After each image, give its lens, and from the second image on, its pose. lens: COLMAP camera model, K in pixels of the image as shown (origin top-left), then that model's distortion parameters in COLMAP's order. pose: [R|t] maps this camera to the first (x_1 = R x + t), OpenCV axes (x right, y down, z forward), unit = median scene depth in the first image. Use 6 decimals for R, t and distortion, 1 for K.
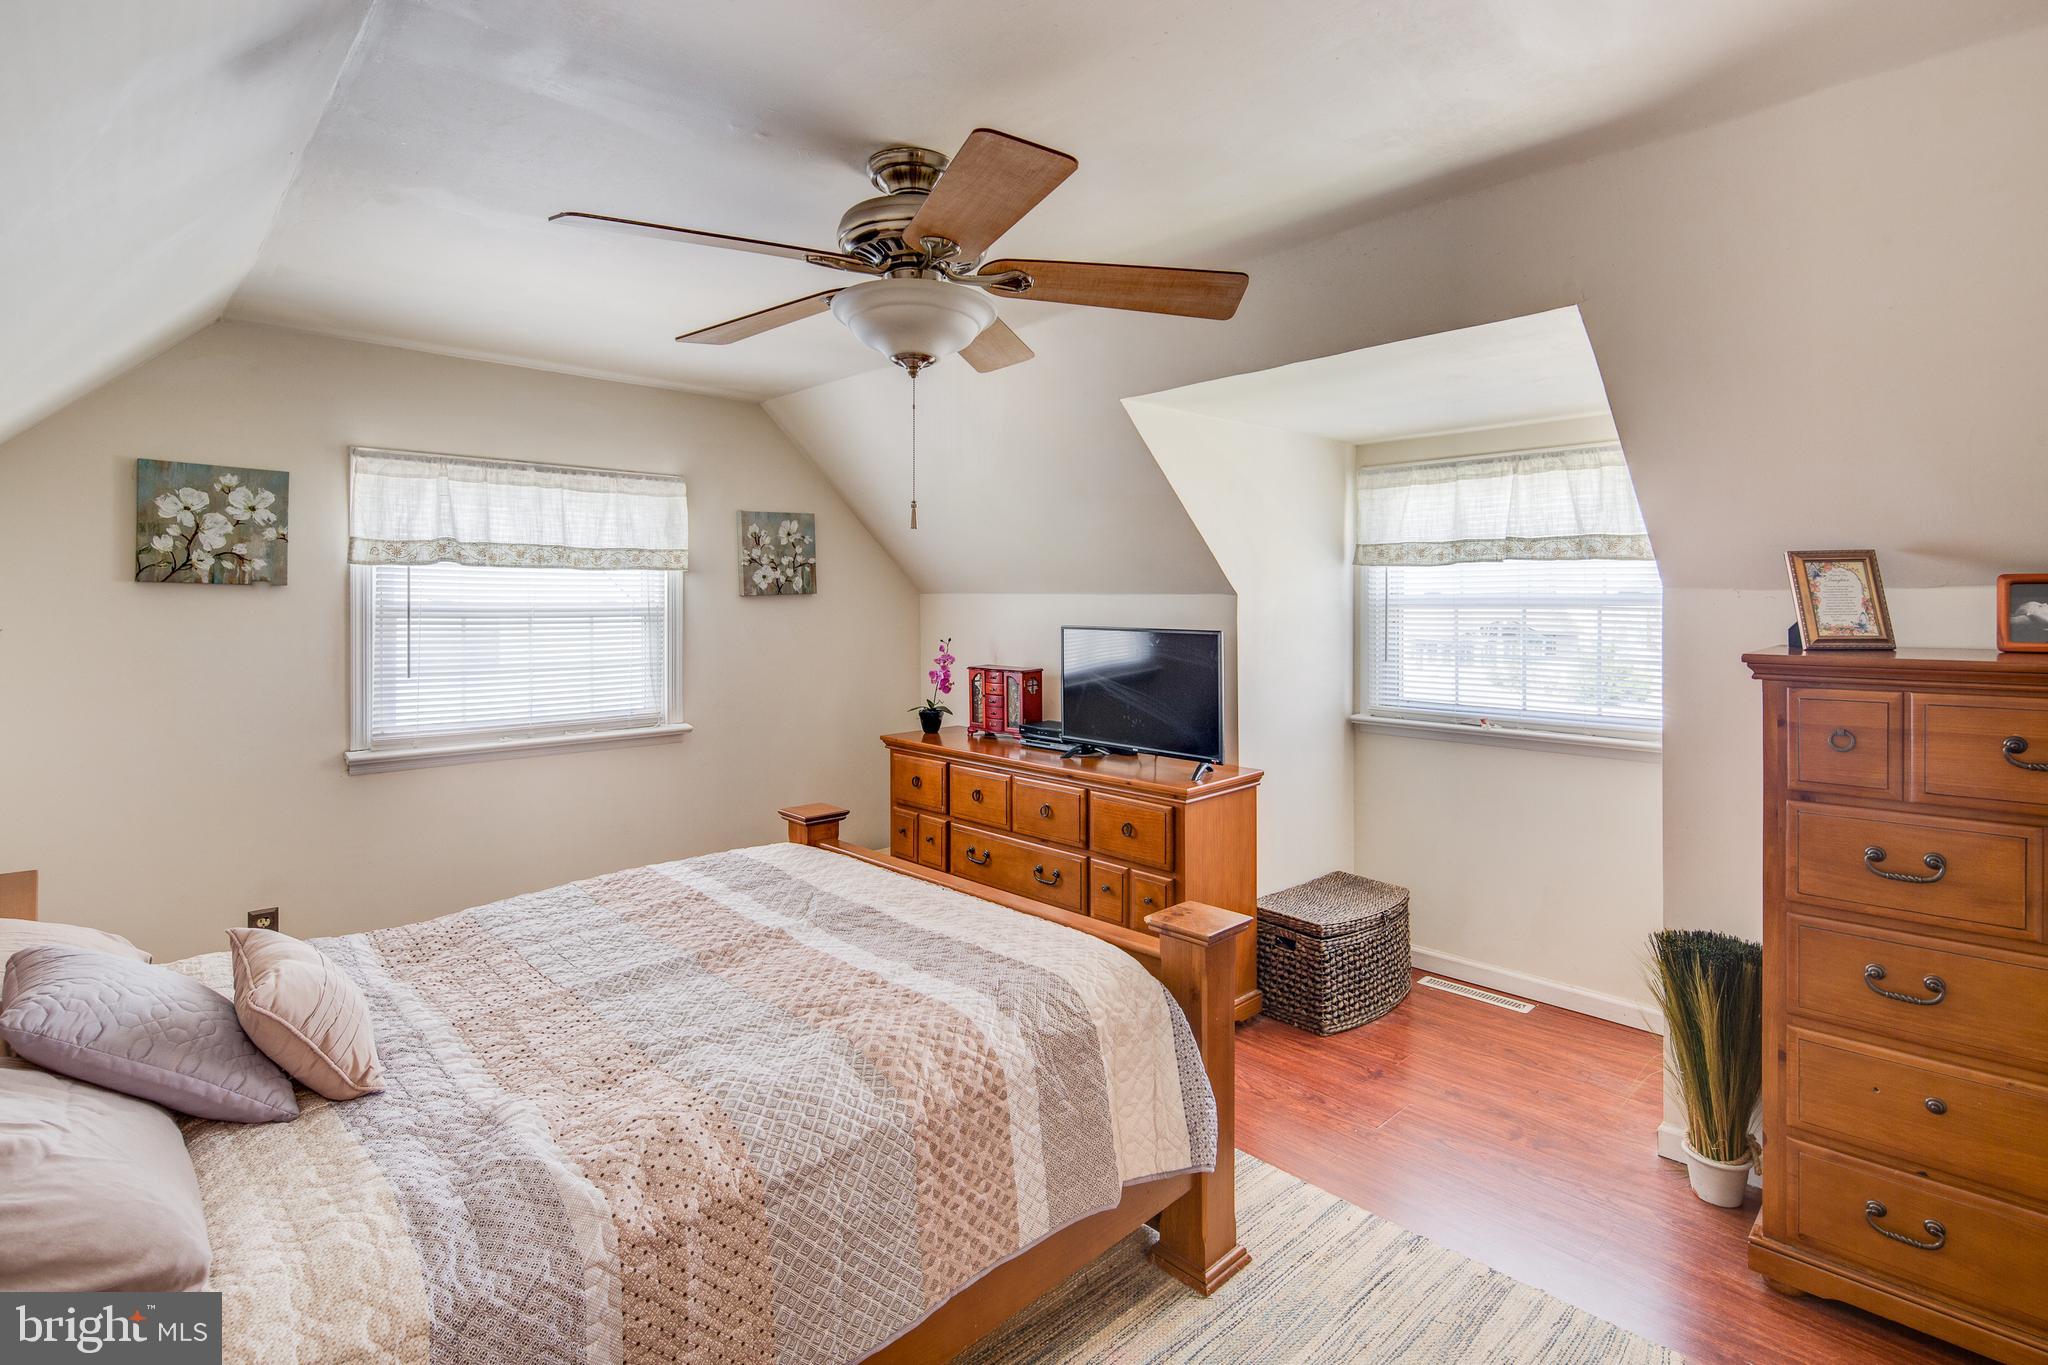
lens RADIAL K [[988.9, 0, 1024.6], [0, 988.9, 603.8], [0, 0, 1]] dist [0.000457, -0.000225]
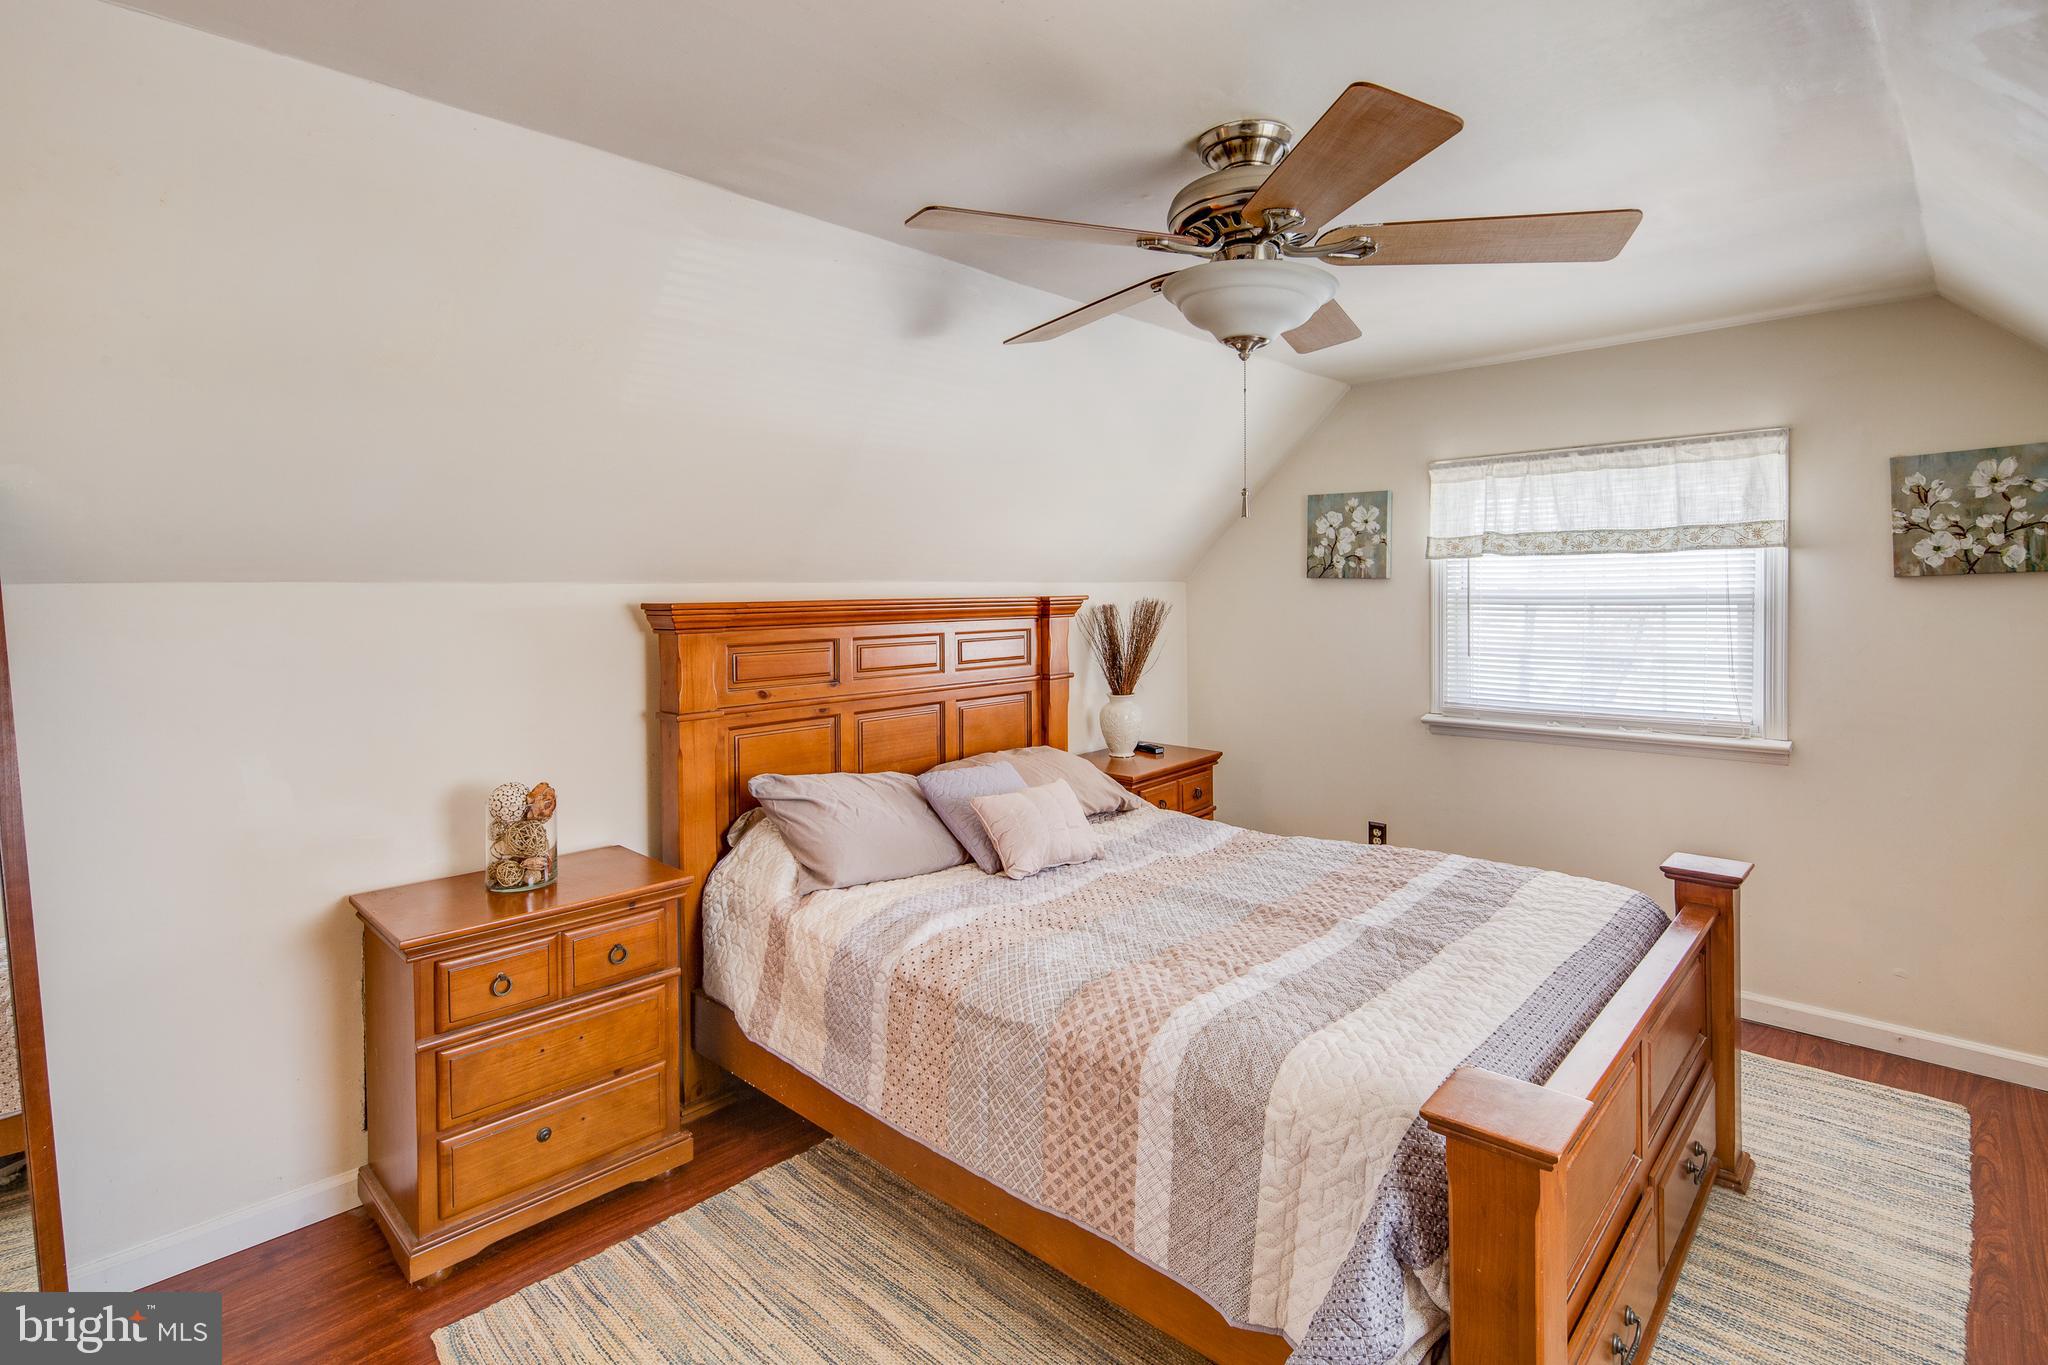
lens RADIAL K [[978.1, 0, 1023.0], [0, 978.1, 612.2], [0, 0, 1]] dist [-0.000590, -0.000272]
pose [[0.057917, 0.016720, -0.998181, 0.504999], [0.007857, 0.999821, 0.017203, 0.000075], [0.998290, -0.008840, 0.057776, 0.447474]]
